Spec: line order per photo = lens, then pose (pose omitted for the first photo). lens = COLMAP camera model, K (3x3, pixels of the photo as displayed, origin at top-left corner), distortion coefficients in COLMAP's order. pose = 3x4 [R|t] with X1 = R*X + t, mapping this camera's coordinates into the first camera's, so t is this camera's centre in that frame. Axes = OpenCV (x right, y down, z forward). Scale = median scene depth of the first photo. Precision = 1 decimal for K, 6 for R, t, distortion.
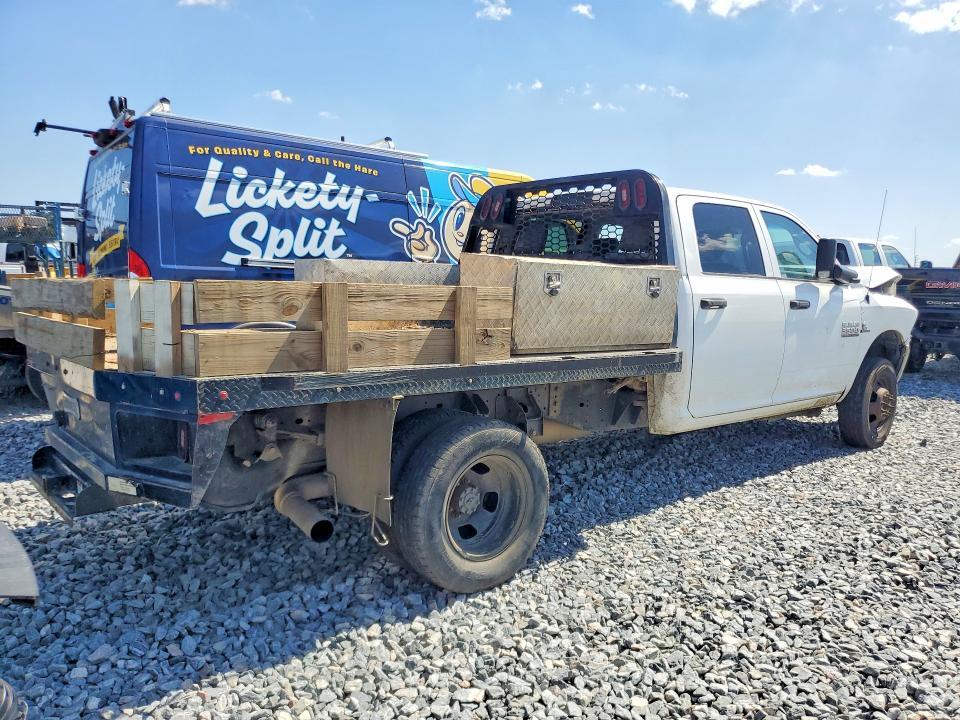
lens RADIAL K [[760.5, 0, 480.0], [0, 760.5, 360.0], [0, 0, 1]] dist [0.013021, 0.000369]
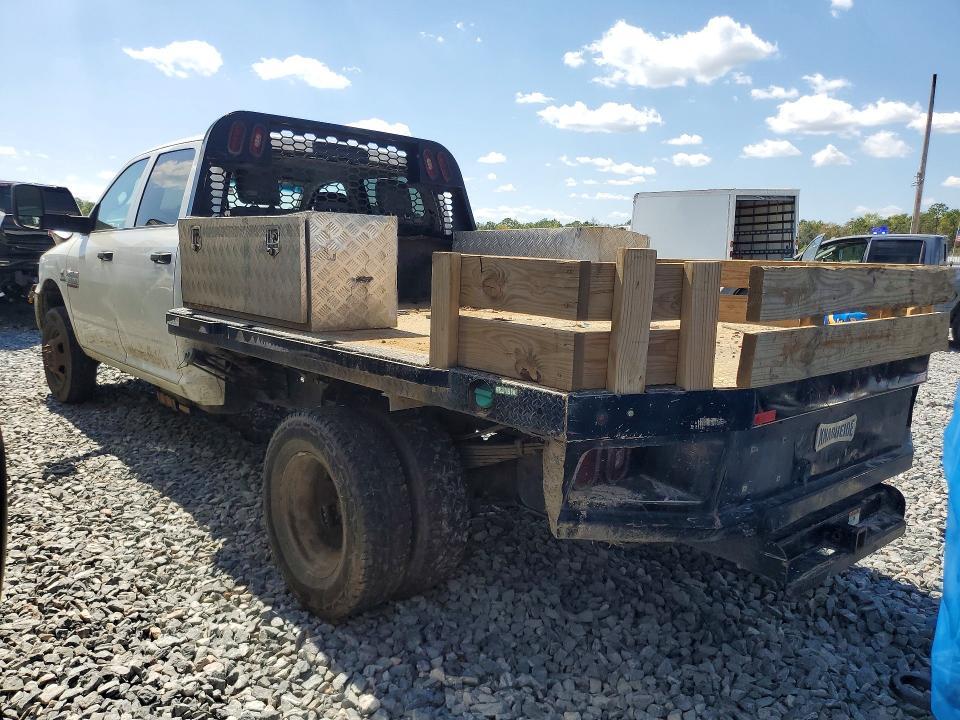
lens RADIAL K [[760.5, 0, 480.0], [0, 760.5, 360.0], [0, 0, 1]] dist [0.013021, 0.000369]
pose [[-0.047523, -0.158823, 0.986163, -0.919041], [0.068374, 0.984445, 0.161842, -0.115499], [-0.996527, 0.075119, -0.035925, 0.998889]]
